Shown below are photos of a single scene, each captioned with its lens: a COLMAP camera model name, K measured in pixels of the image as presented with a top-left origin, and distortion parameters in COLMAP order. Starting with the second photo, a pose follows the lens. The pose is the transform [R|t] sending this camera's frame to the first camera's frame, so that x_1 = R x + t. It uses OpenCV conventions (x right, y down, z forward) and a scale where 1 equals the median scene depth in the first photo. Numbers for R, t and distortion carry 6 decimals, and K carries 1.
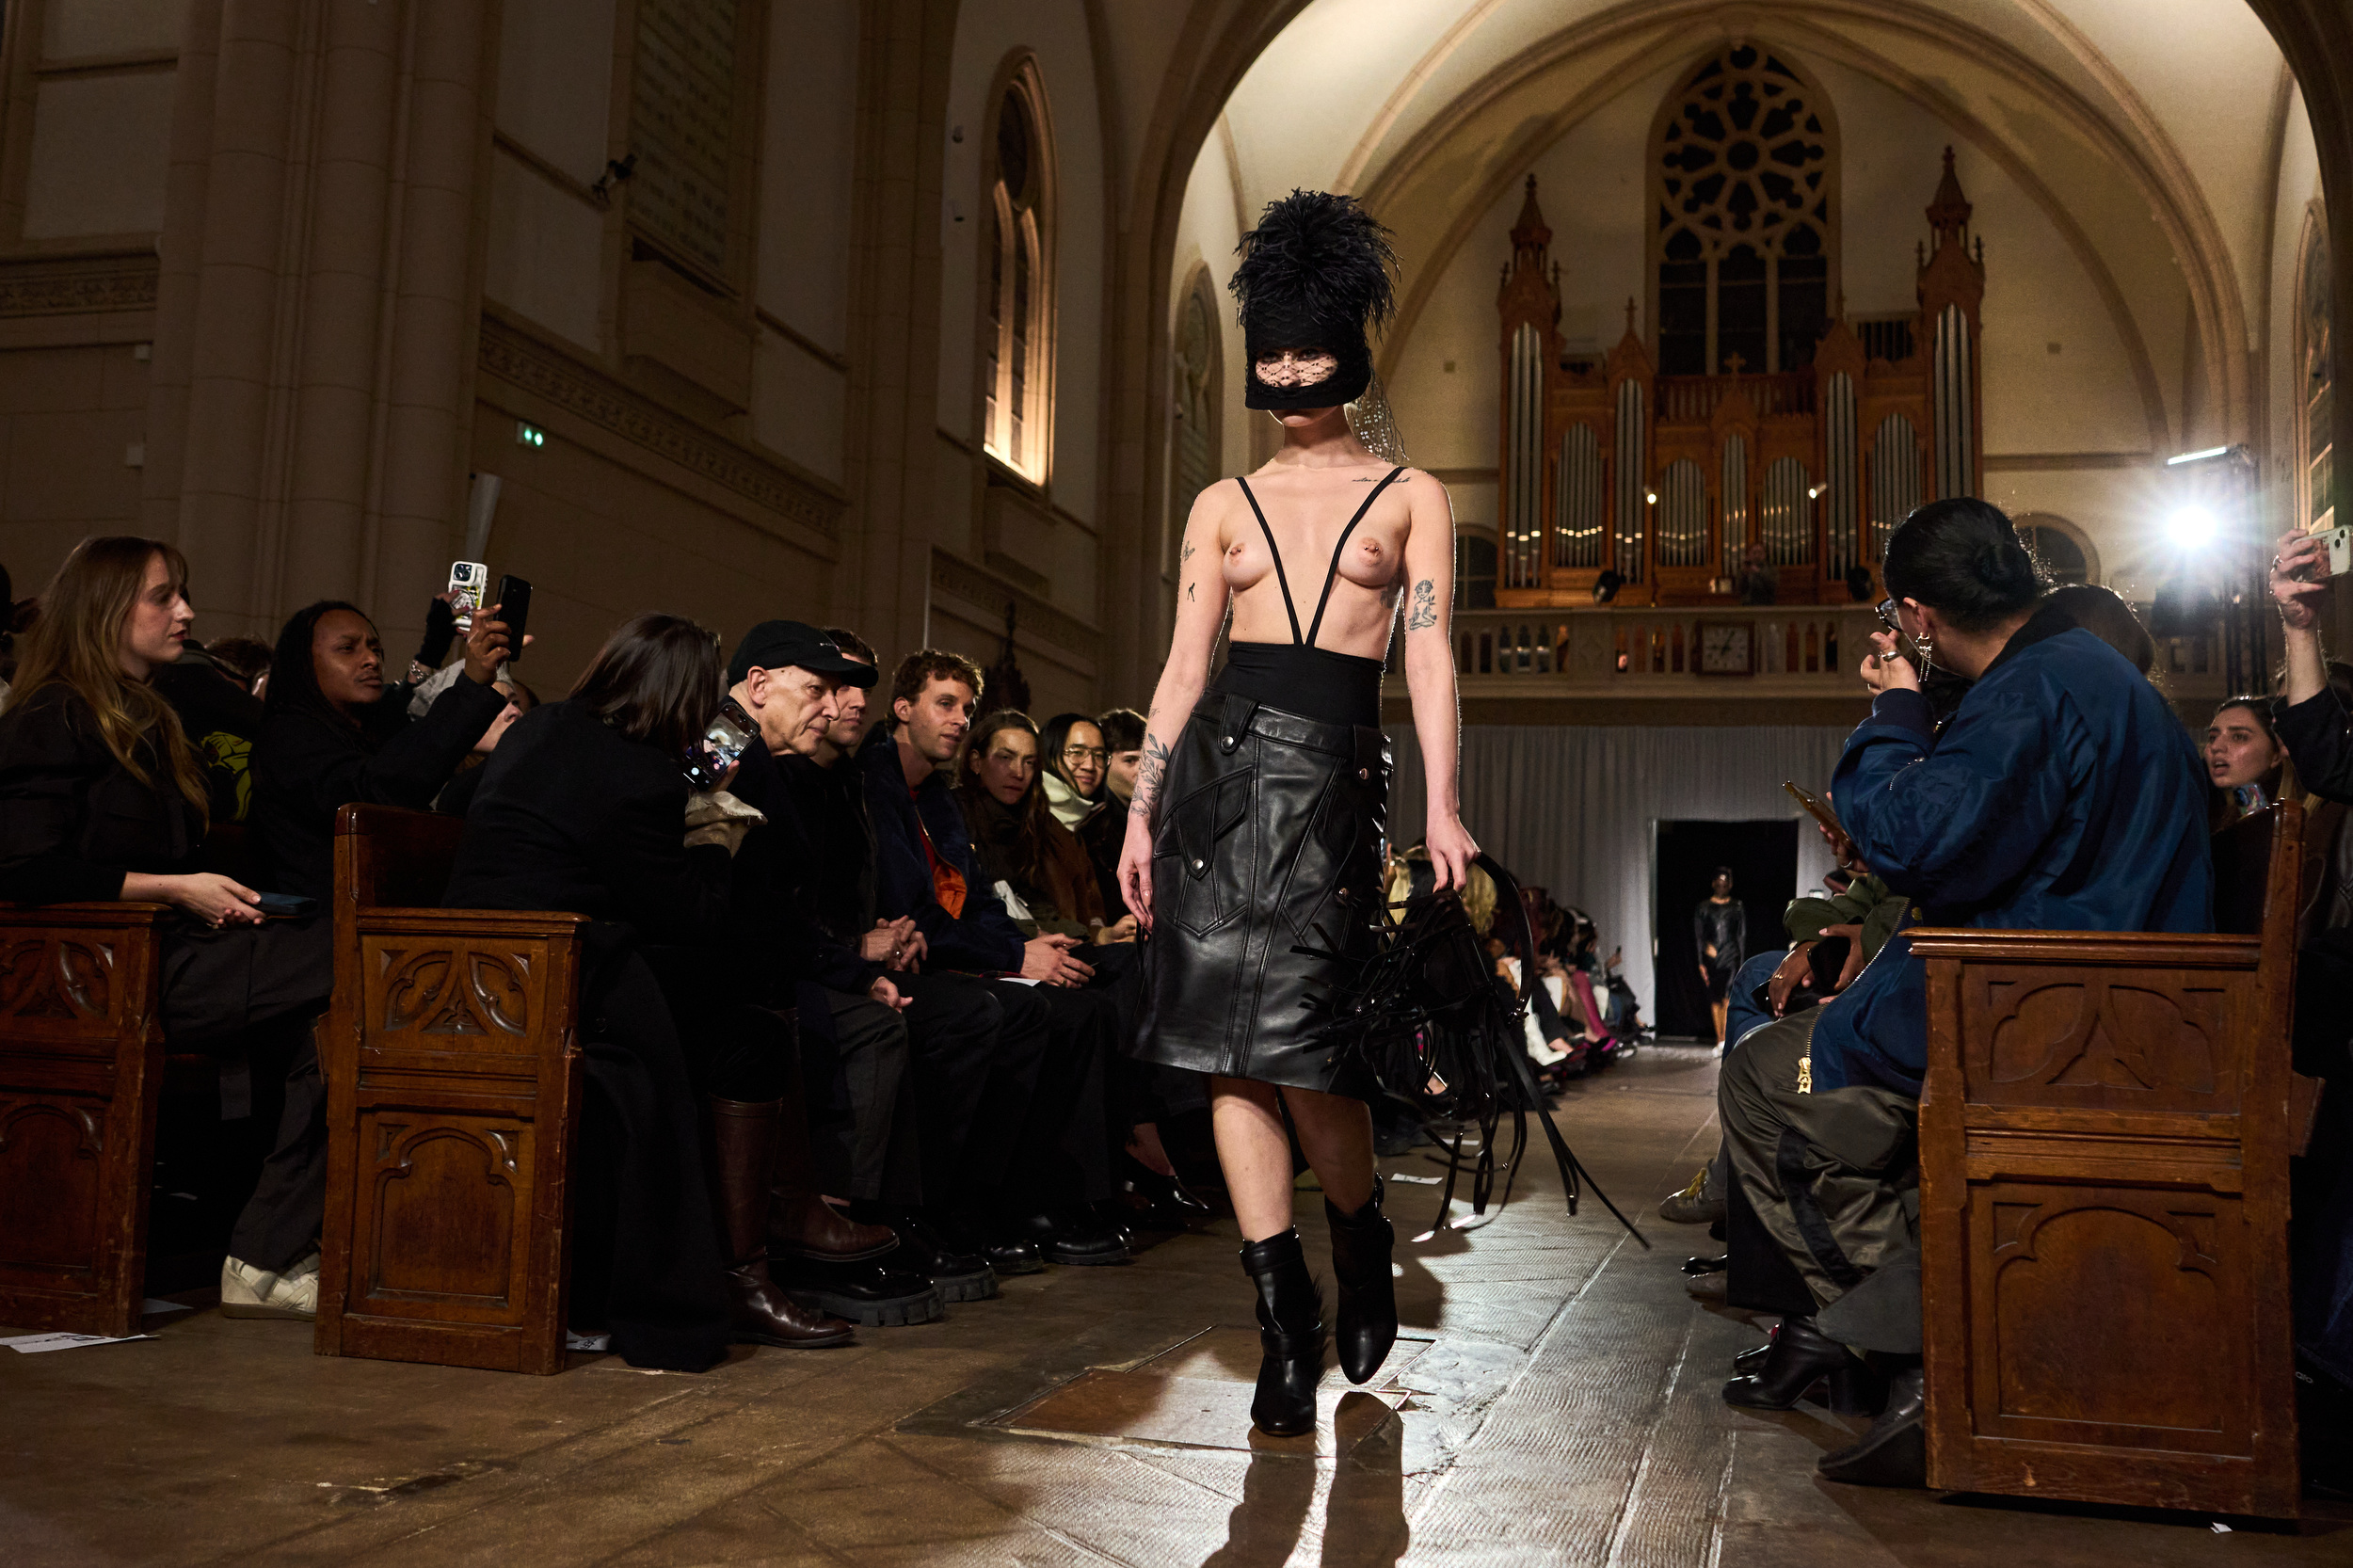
lens RADIAL K [[2396.9, 0, 1096.2], [0, 2396.9, 638.5], [0, 0, 1]] dist [-0.000794, 0.000000]
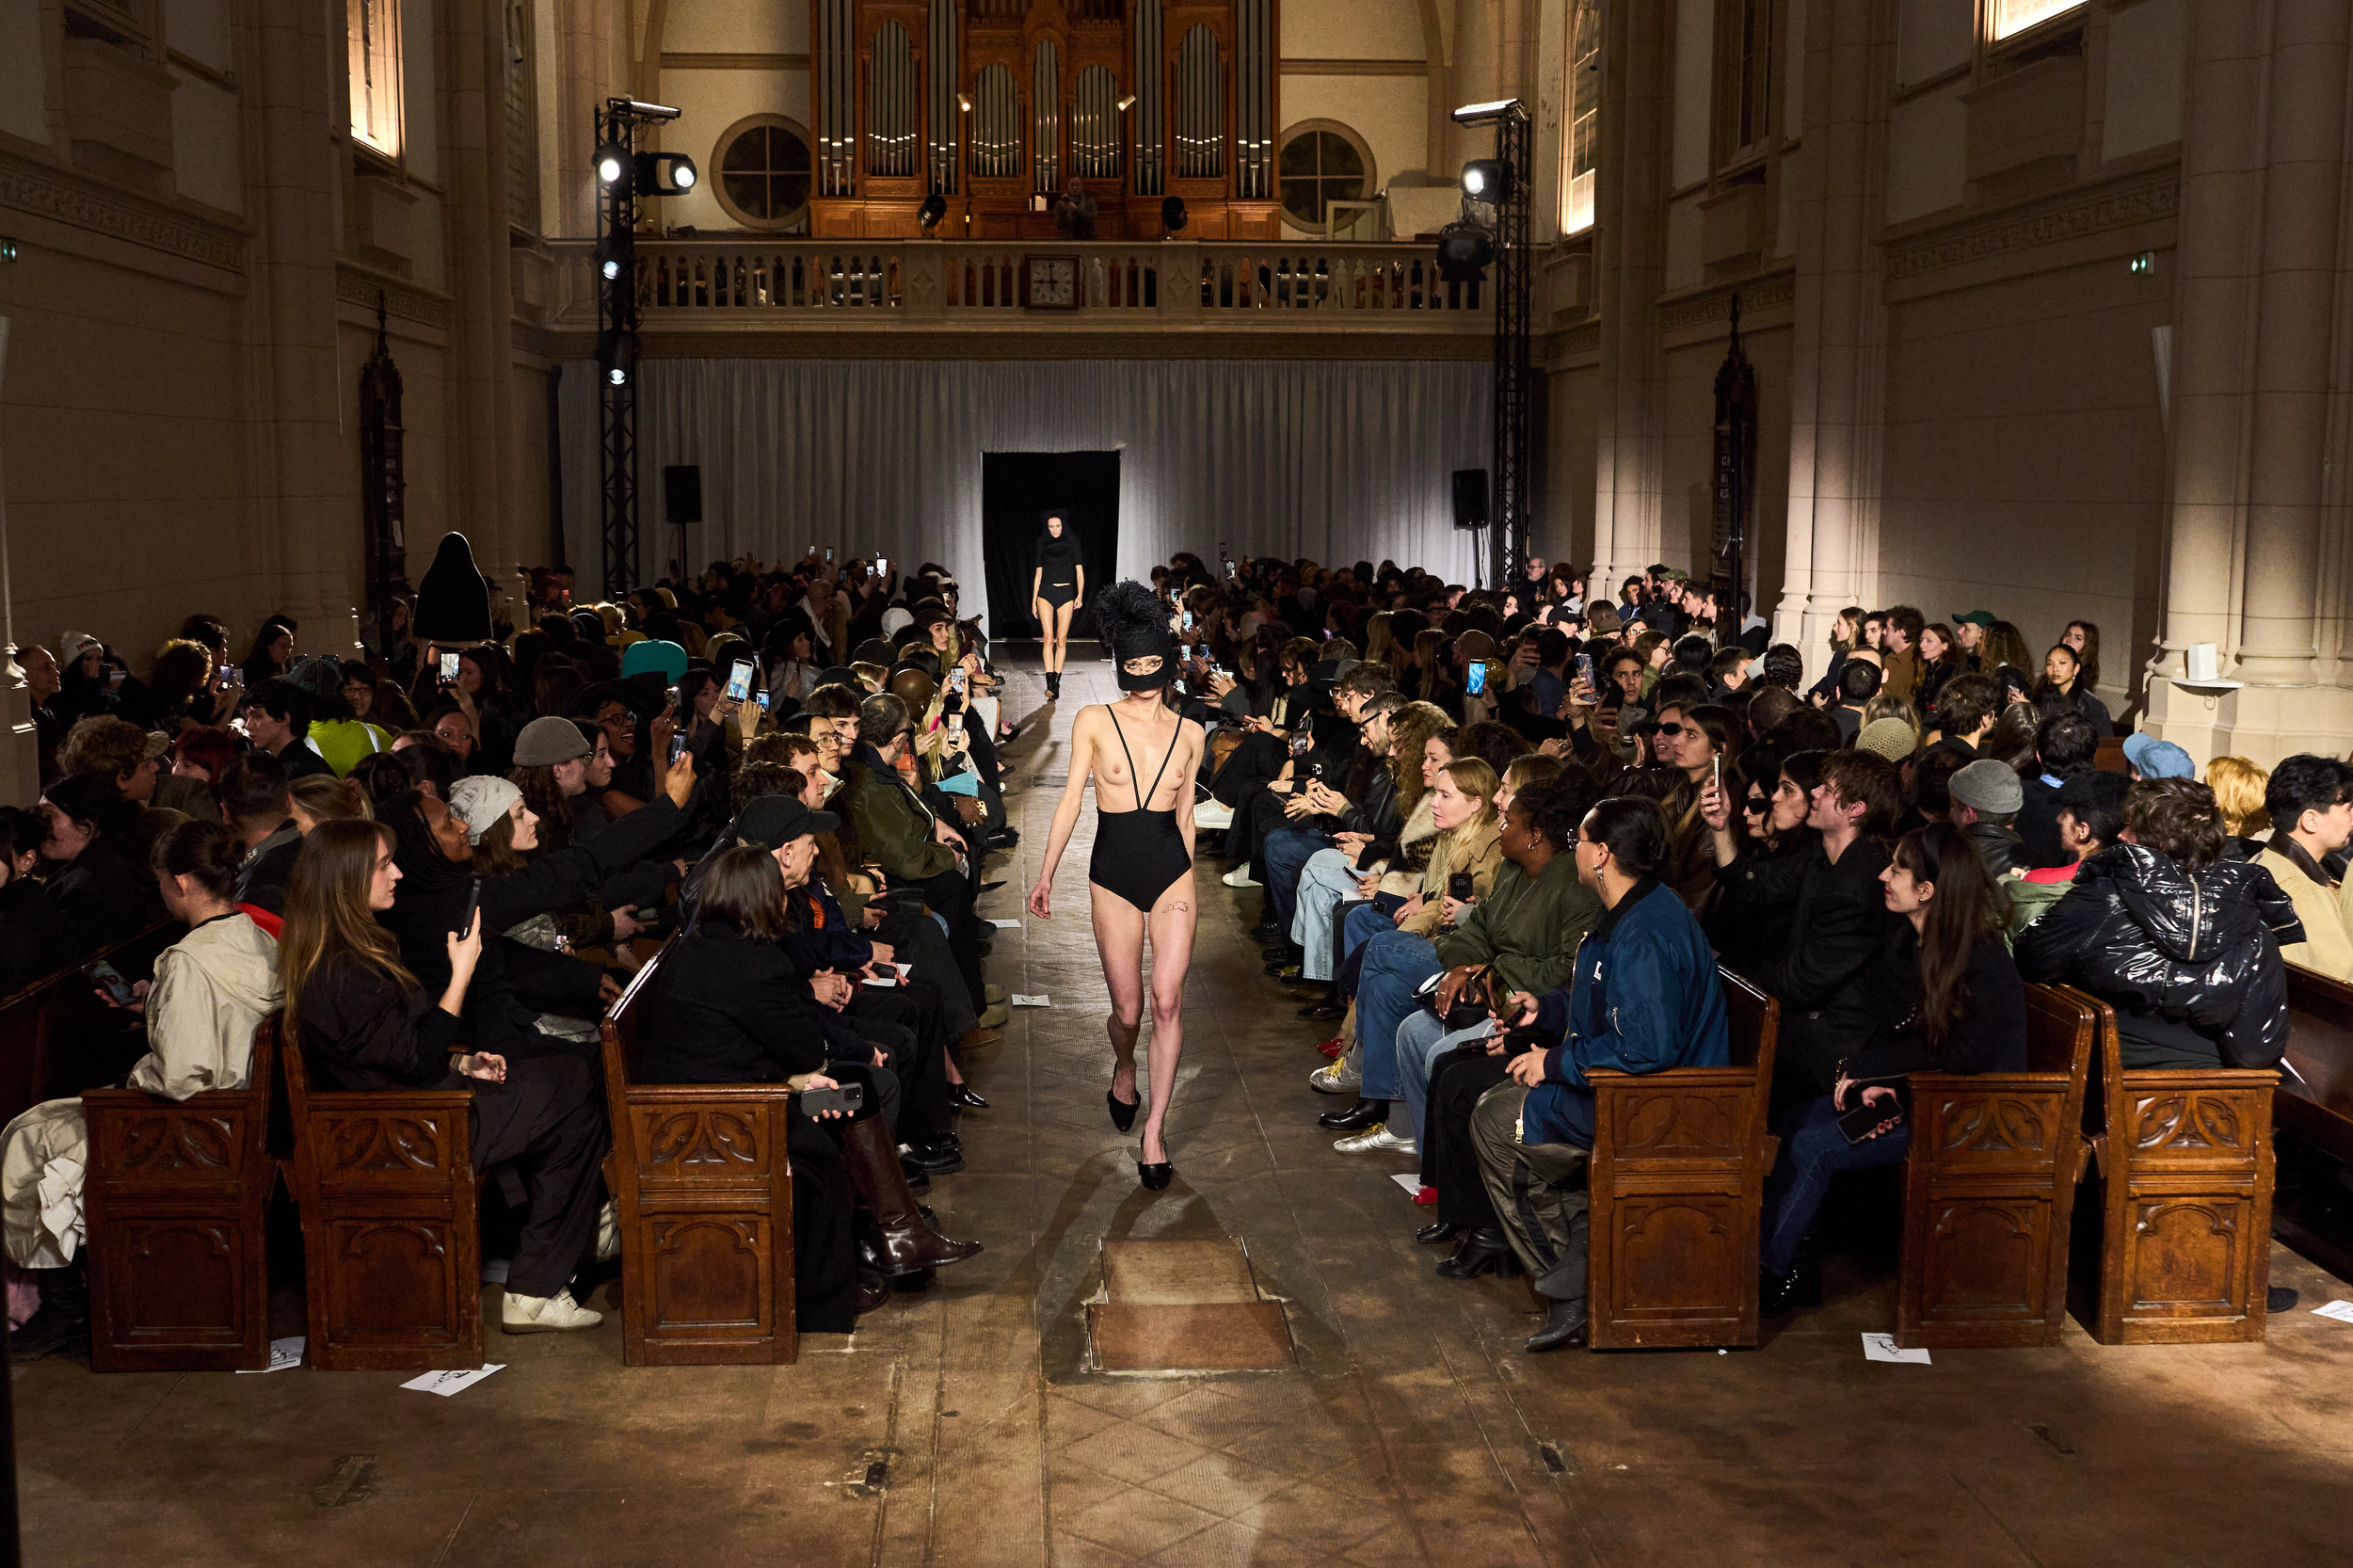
lens RADIAL K [[2606.2, 0, 1165.7], [0, 2606.2, 771.0], [0, 0, 1]] dist [-0.006023, 0.000000]
pose [[0.941497, -0.070151, 0.329640, -0.085334], [-0.015043, 0.968375, 0.249045, -0.082600], [-0.336686, -0.239434, 0.910667, -0.094480]]
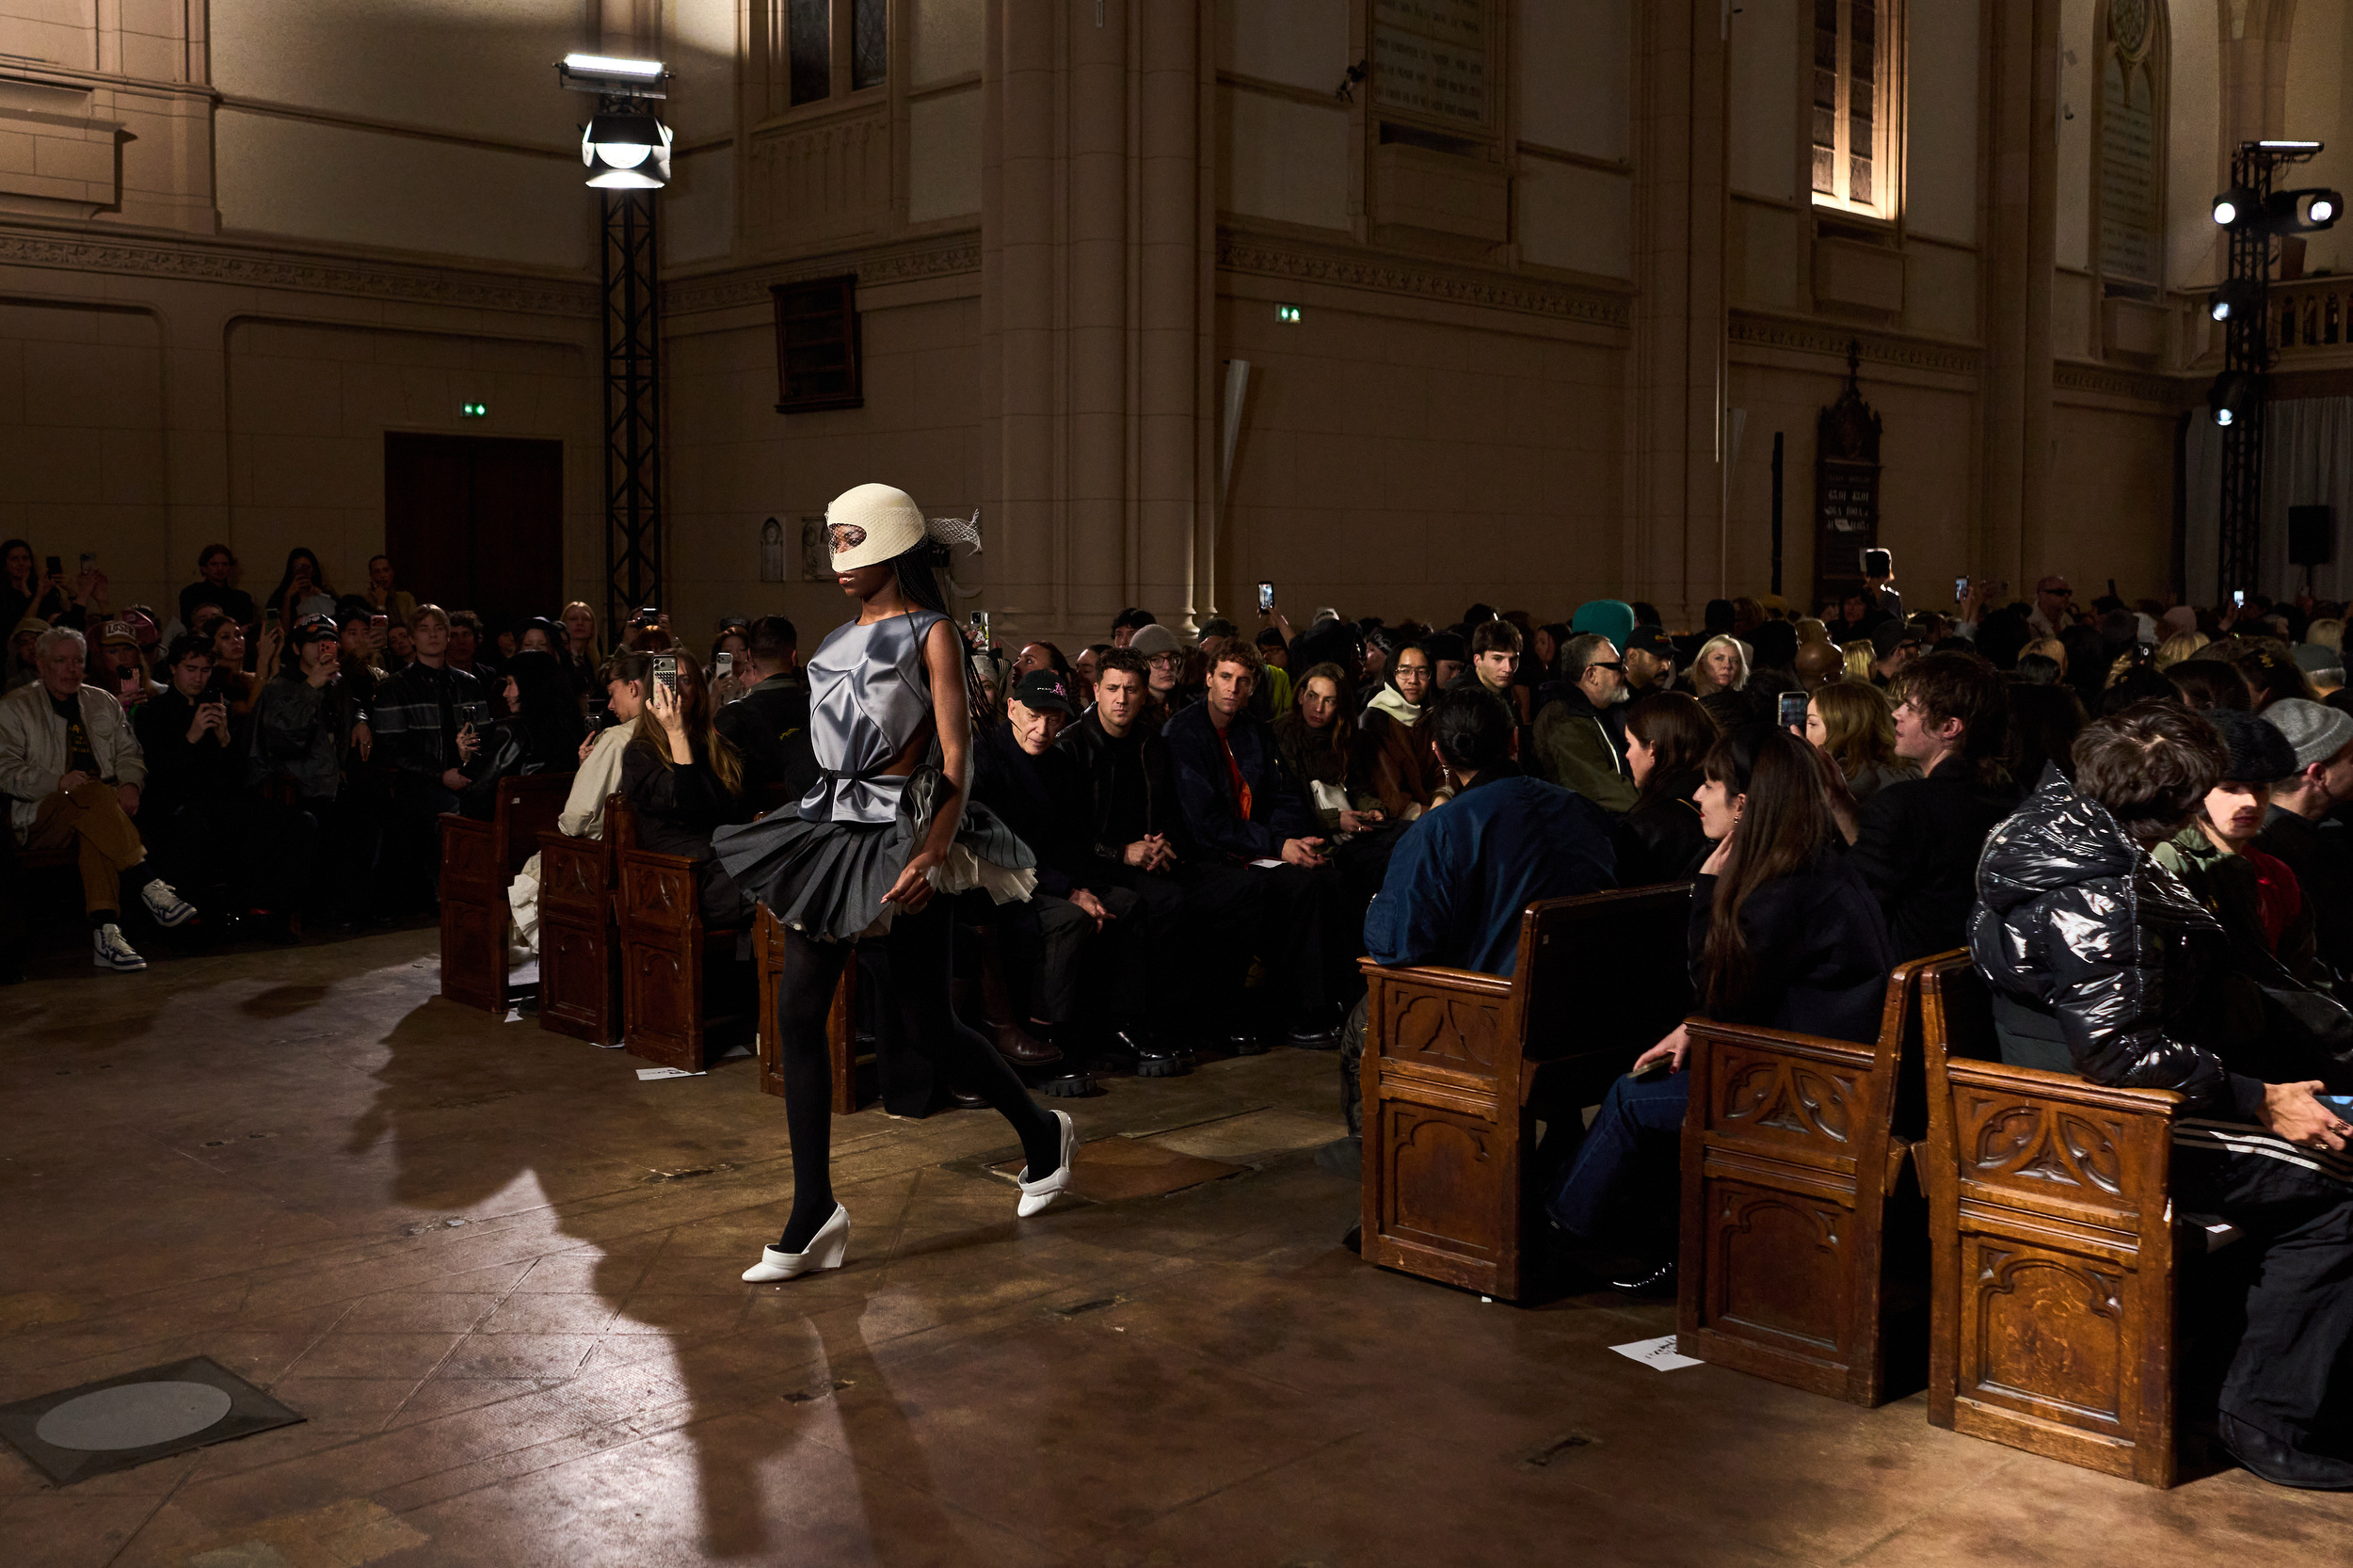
lens RADIAL K [[2260.3, 0, 947.2], [0, 2260.3, 692.0], [0, 0, 1]] dist [-0.001509, 0.000000]
pose [[0.852877, -0.007064, -0.522064, 0.127391], [0.100726, 0.983351, 0.151248, -0.047697], [0.512304, -0.181581, 0.839388, -0.070449]]
